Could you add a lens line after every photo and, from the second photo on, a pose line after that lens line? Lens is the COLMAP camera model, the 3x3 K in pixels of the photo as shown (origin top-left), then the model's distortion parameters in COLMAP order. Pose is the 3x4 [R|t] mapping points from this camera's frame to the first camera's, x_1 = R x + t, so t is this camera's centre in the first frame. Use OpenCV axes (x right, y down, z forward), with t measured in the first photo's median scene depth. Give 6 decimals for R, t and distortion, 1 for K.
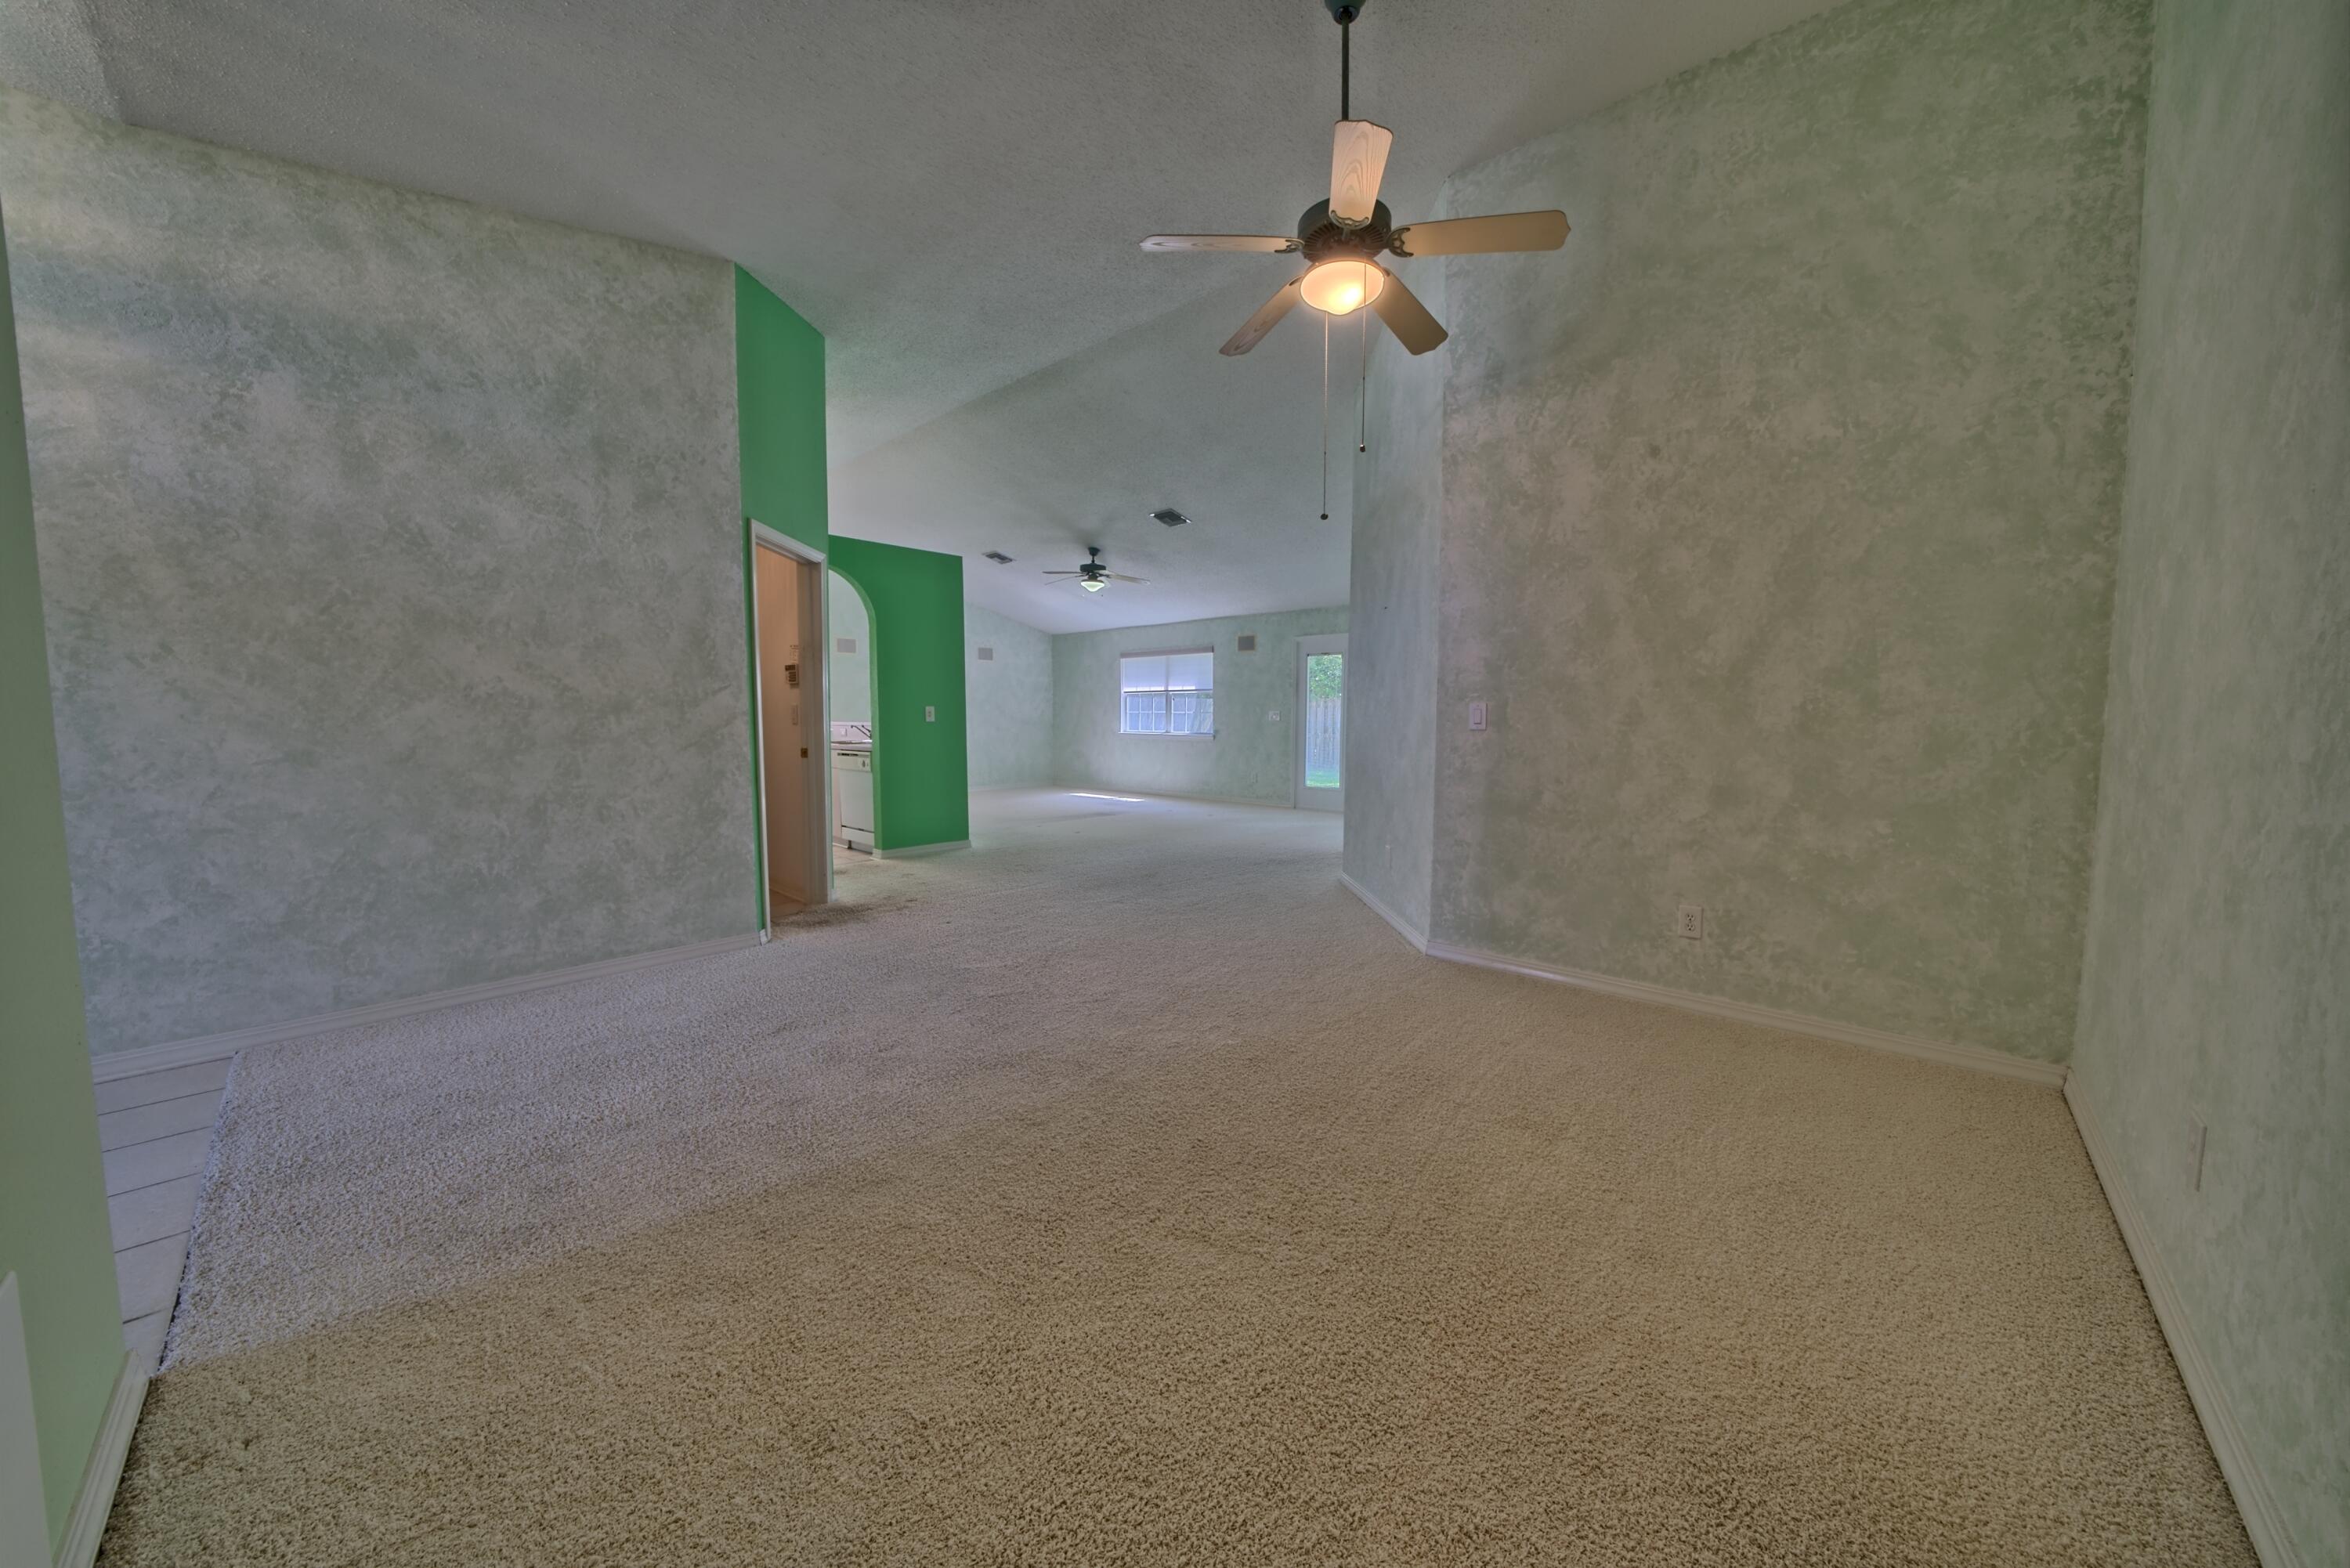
lens RADIAL K [[809.2, 0, 1182.3], [0, 809.2, 776.7], [0, 0, 1]] dist [-0.025547, 0.002014]
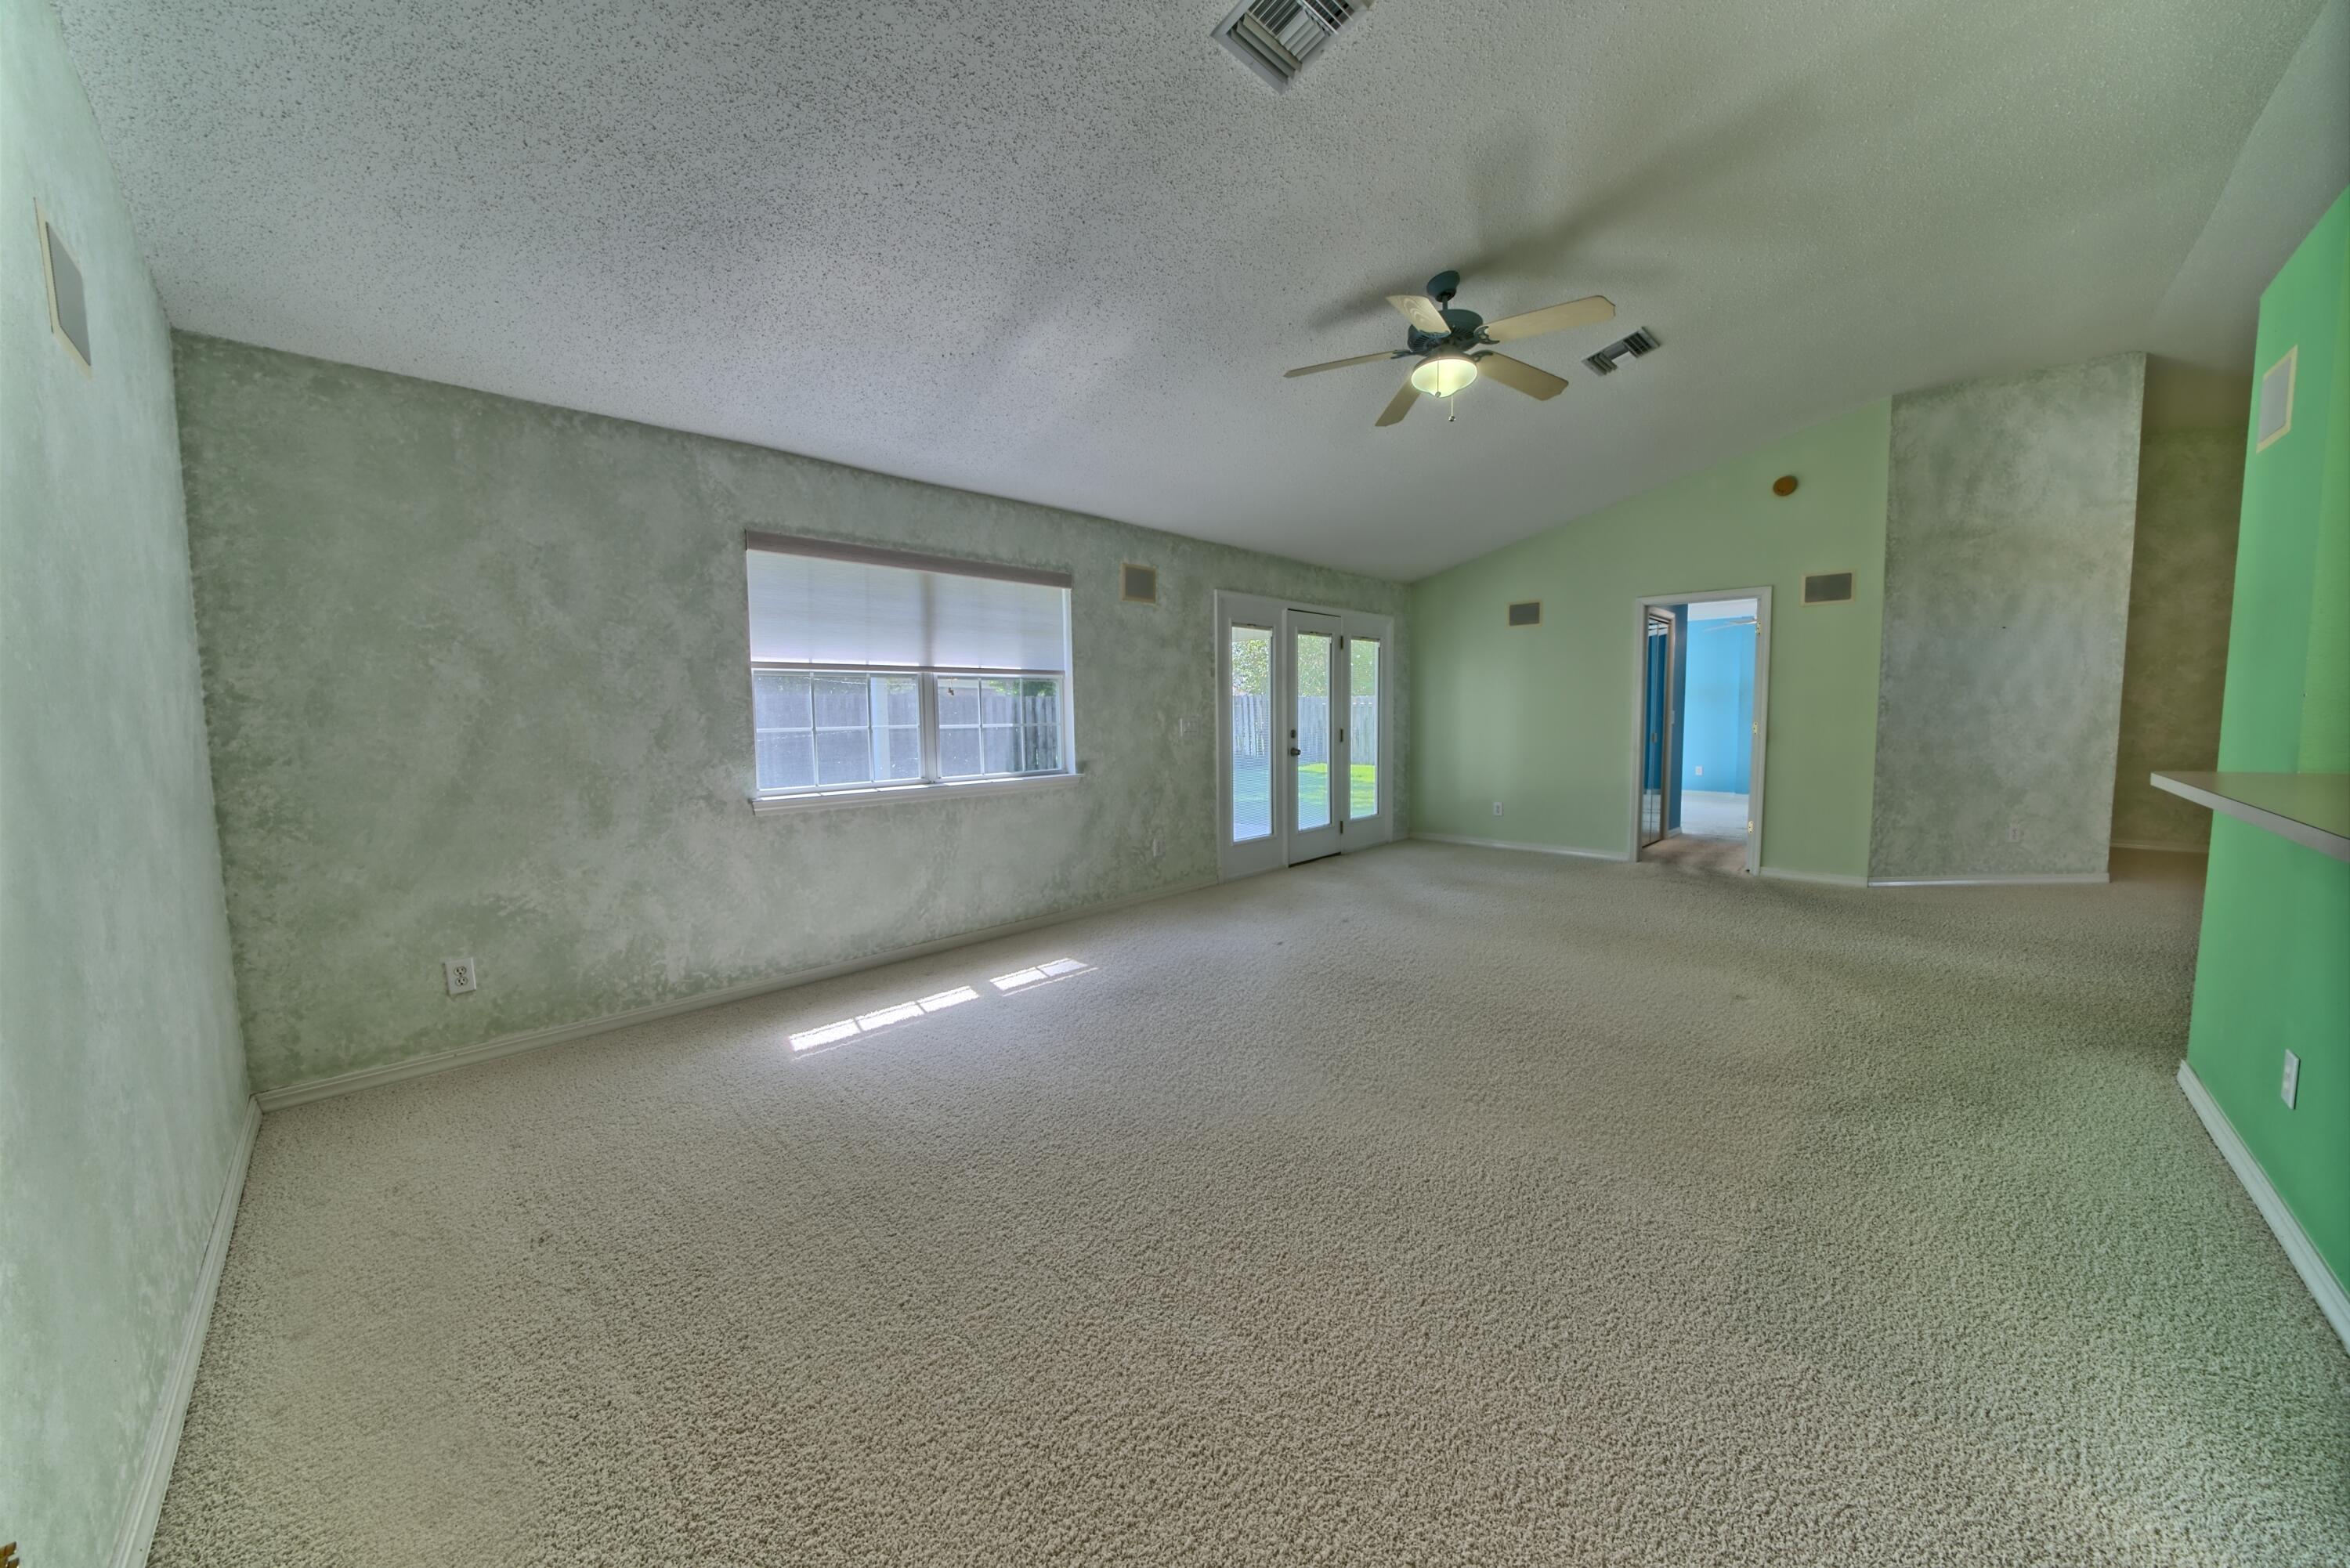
lens RADIAL K [[809.2, 0, 1178.0], [0, 809.2, 776.8], [0, 0, 1]] dist [-0.025547, 0.002014]
pose [[0.027974, -0.082311, 0.996214, -1.193574], [0.087471, 0.992983, 0.079588, -0.237124], [-0.995774, 0.084914, 0.034977, 2.726072]]
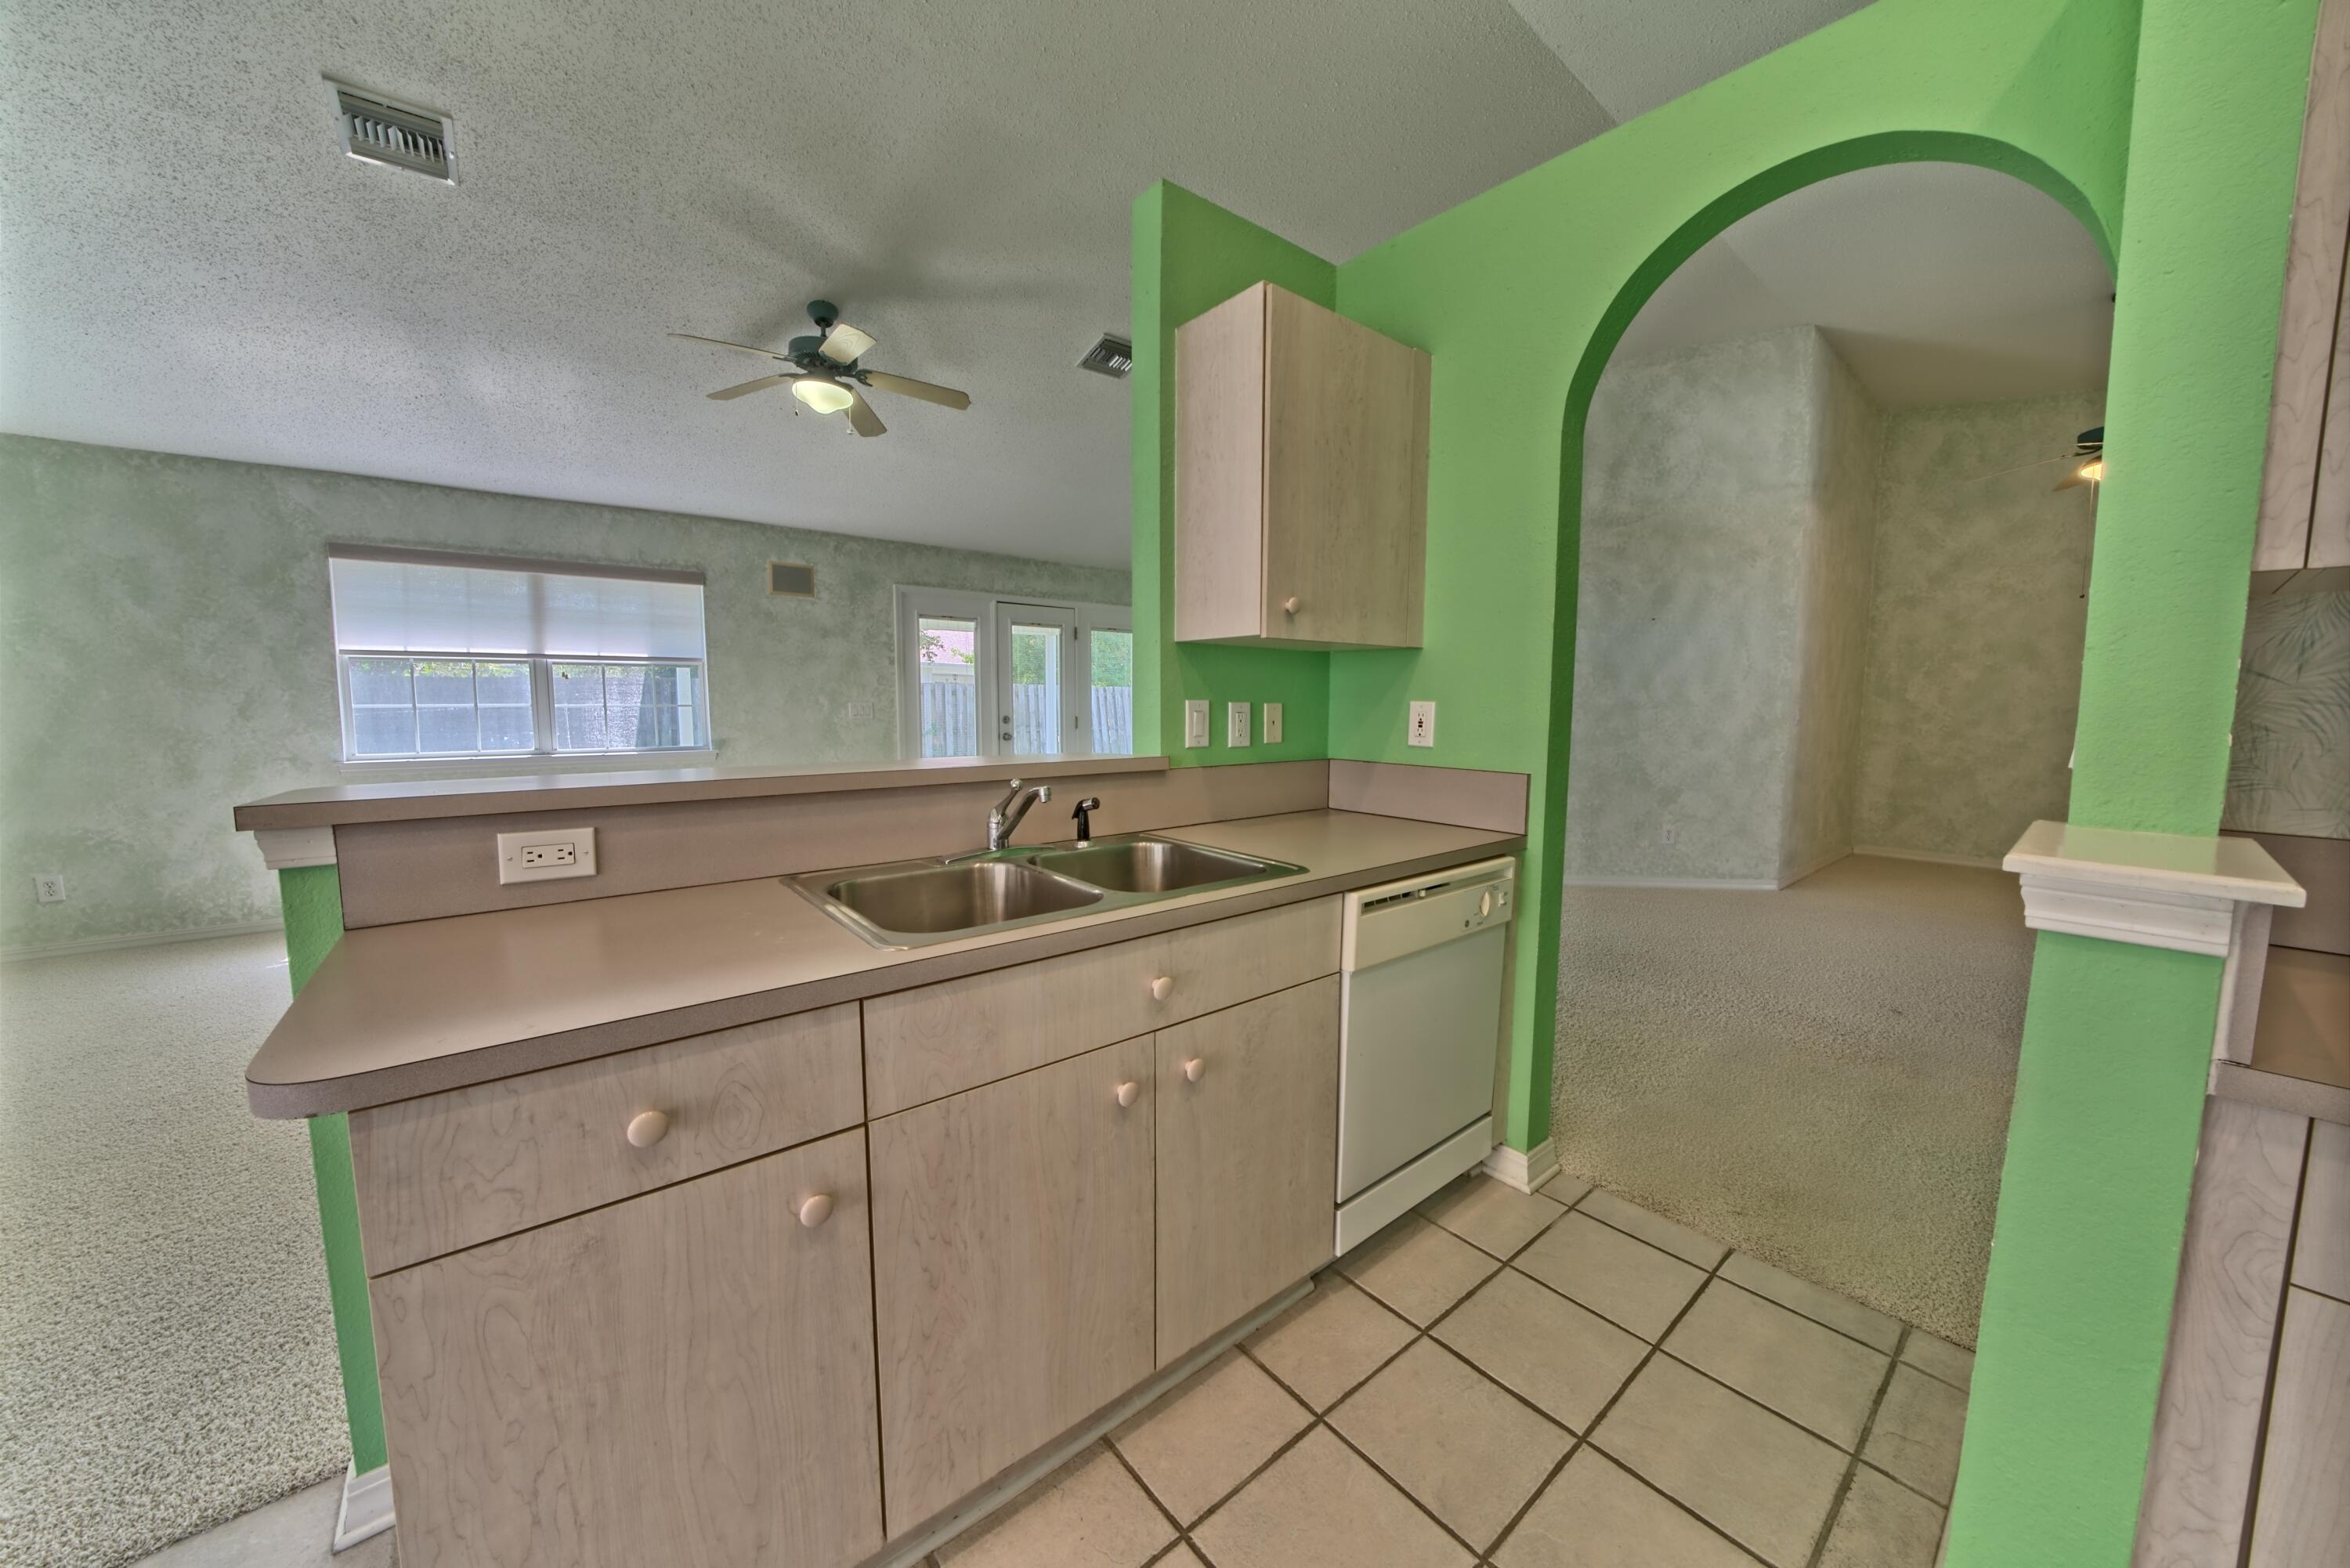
lens RADIAL K [[809.2, 0, 1177.1], [0, 809.2, 776.2], [0, 0, 1]] dist [-0.025547, 0.002014]
pose [[0.139757, -0.091770, 0.985924, -1.220332], [0.072249, 0.993987, 0.082279, -0.163880], [-0.987546, 0.059733, 0.145547, 1.886498]]
